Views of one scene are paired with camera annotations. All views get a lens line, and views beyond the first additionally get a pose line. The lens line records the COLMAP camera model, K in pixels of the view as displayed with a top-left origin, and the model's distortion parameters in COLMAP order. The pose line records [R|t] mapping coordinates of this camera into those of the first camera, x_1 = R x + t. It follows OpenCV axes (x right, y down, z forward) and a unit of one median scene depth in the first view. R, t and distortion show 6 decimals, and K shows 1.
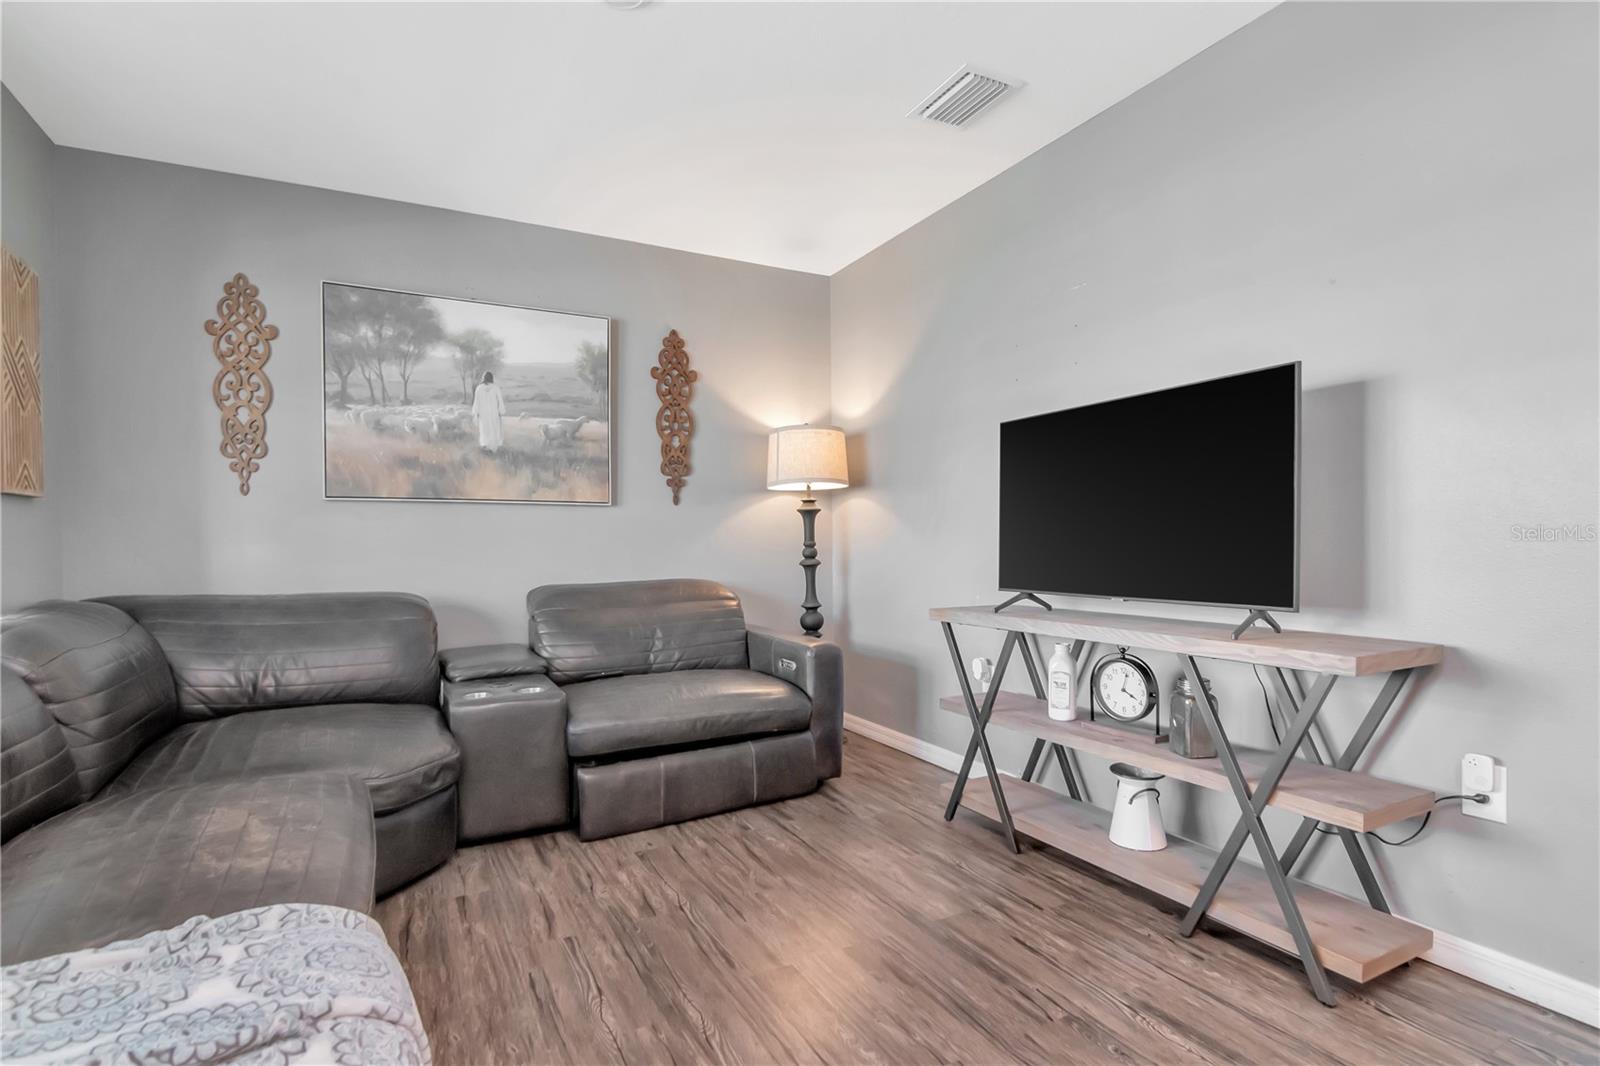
lens RADIAL K [[777.9, 0, 803.7], [0, 777.9, 538.0], [0, 0, 1]] dist [-0.001359, -0.012232]
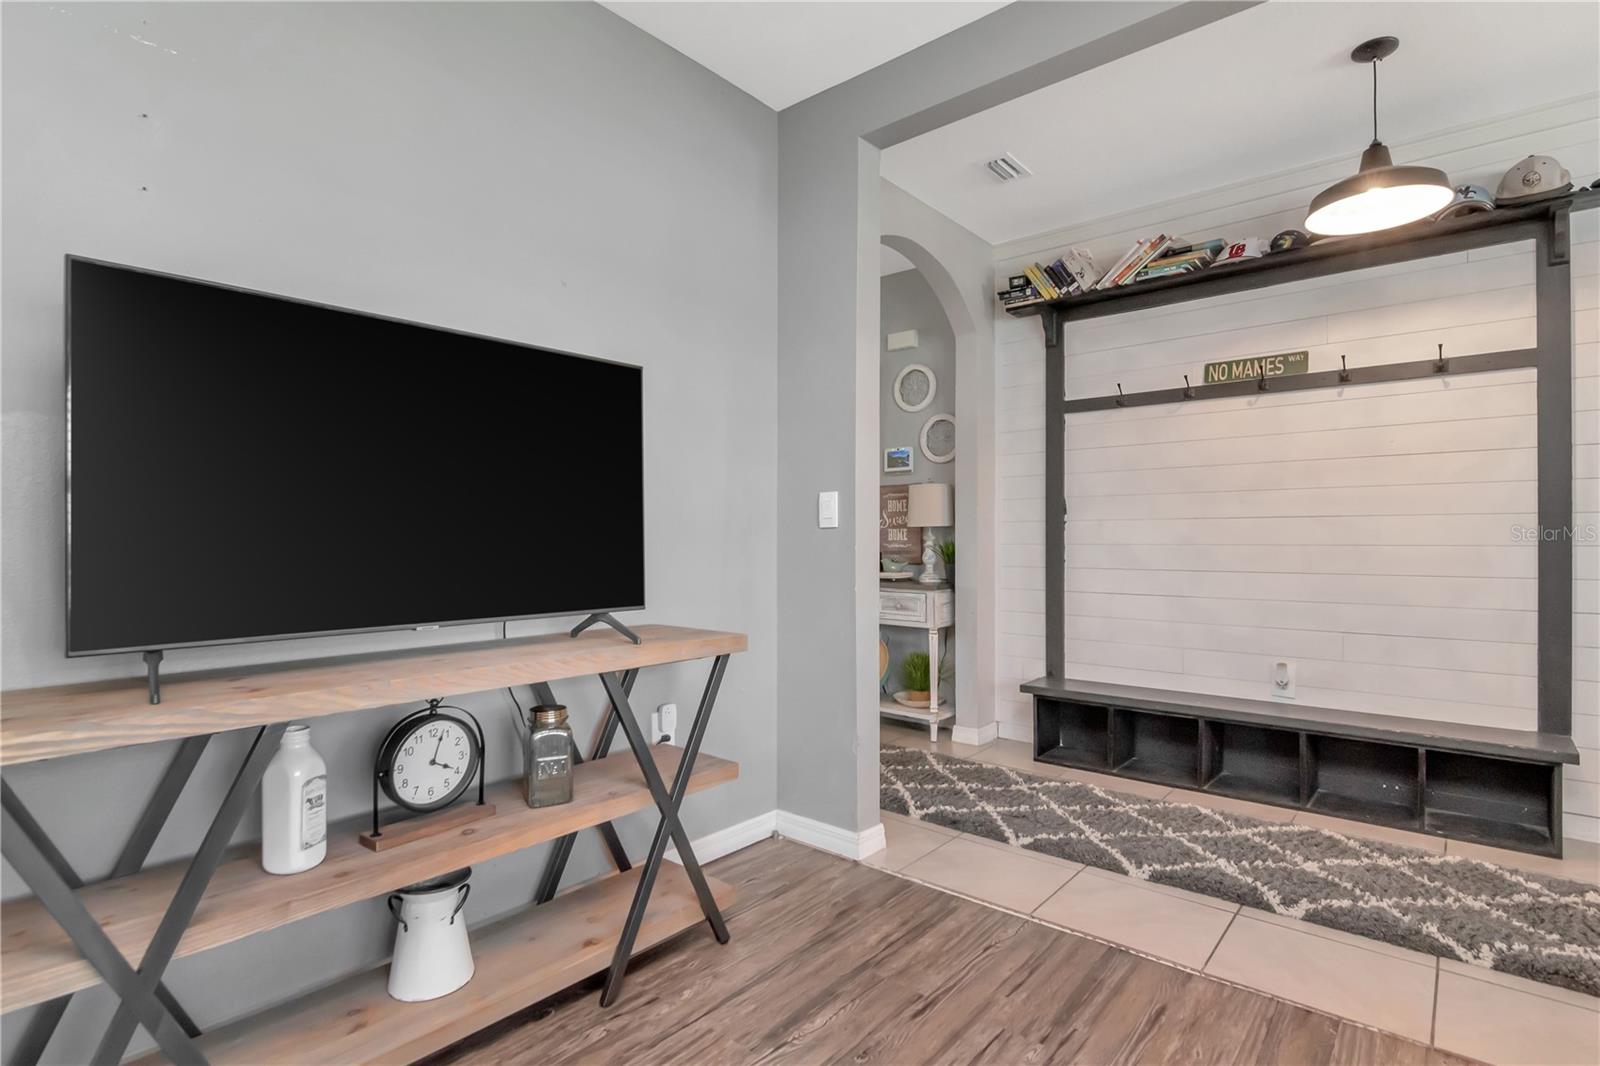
lens RADIAL K [[783.7, 0, 807.4], [0, 783.7, 532.3], [0, 0, 1]] dist [0.013283, -0.011591]
pose [[-0.361867, 0.014404, 0.932118, -0.396028], [-0.000566, 0.999877, -0.015671, 0.009567], [-0.932229, -0.006198, -0.361815, 1.107838]]
